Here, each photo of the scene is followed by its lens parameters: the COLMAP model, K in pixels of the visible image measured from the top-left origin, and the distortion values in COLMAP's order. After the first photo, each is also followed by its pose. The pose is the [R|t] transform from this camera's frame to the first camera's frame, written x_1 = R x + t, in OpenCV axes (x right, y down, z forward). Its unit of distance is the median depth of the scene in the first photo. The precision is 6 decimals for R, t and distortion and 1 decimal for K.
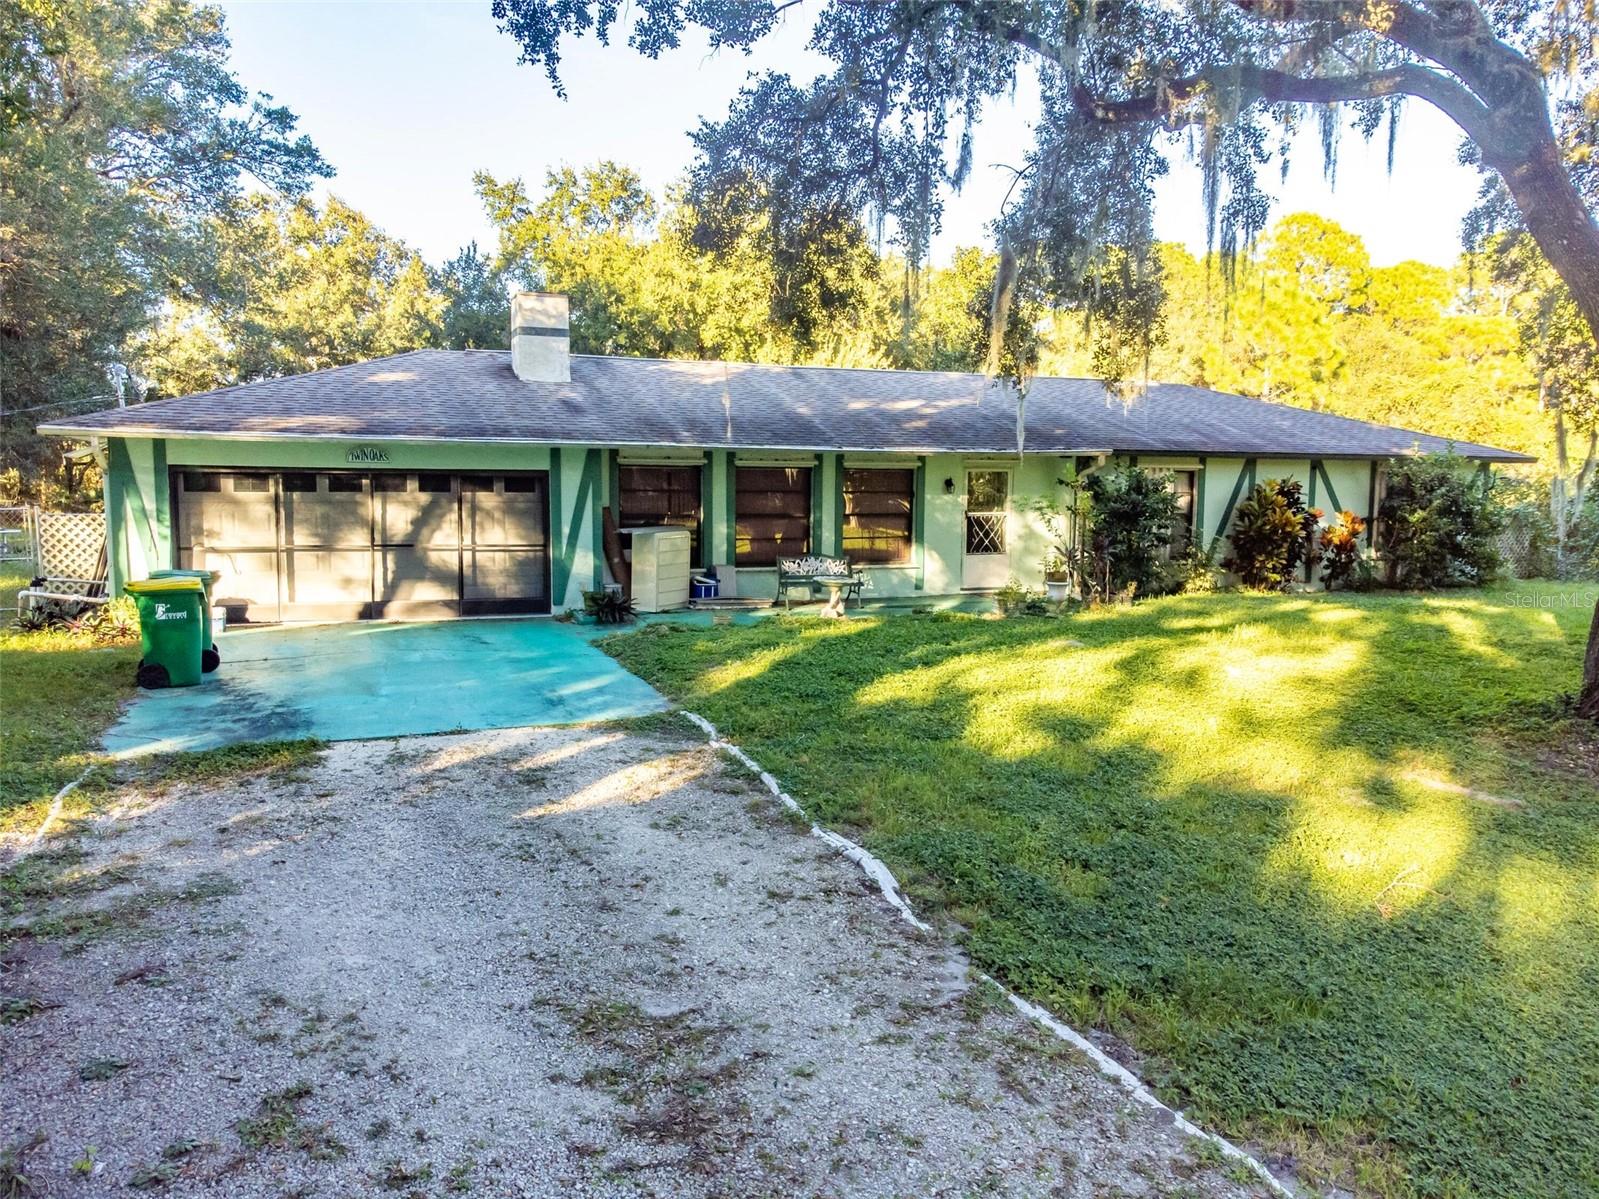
lens RADIAL K [[1199.1, 0, 798.3], [0, 1199.1, 598.9], [0, 0, 1]] dist [0.019835, -0.005423]
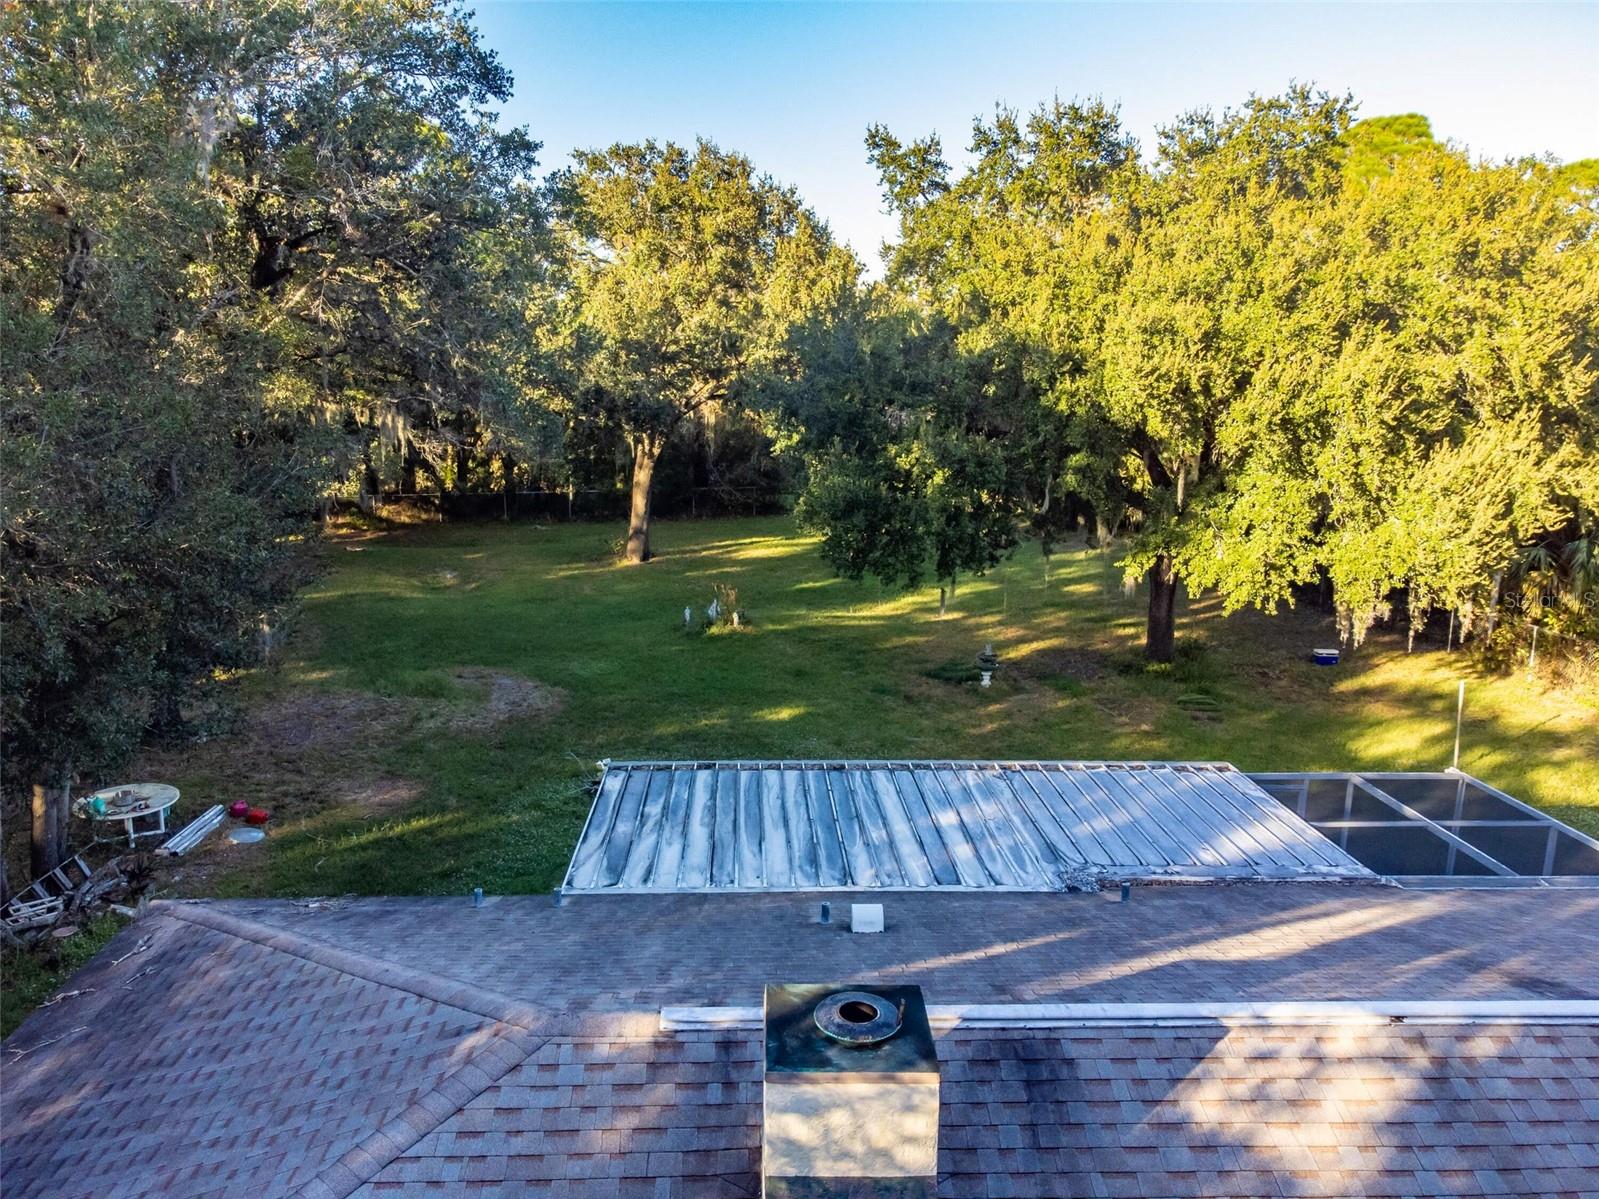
lens RADIAL K [[1199.1, 0, 800.1], [0, 1199.1, 596.2], [0, 0, 1]] dist [0.019835, -0.005423]
pose [[0.939997, 0.074226, -0.333011, -0.070632], [-0.033532, 0.991421, 0.126330, -0.207662], [0.339531, -0.107583, 0.934422, 0.380178]]
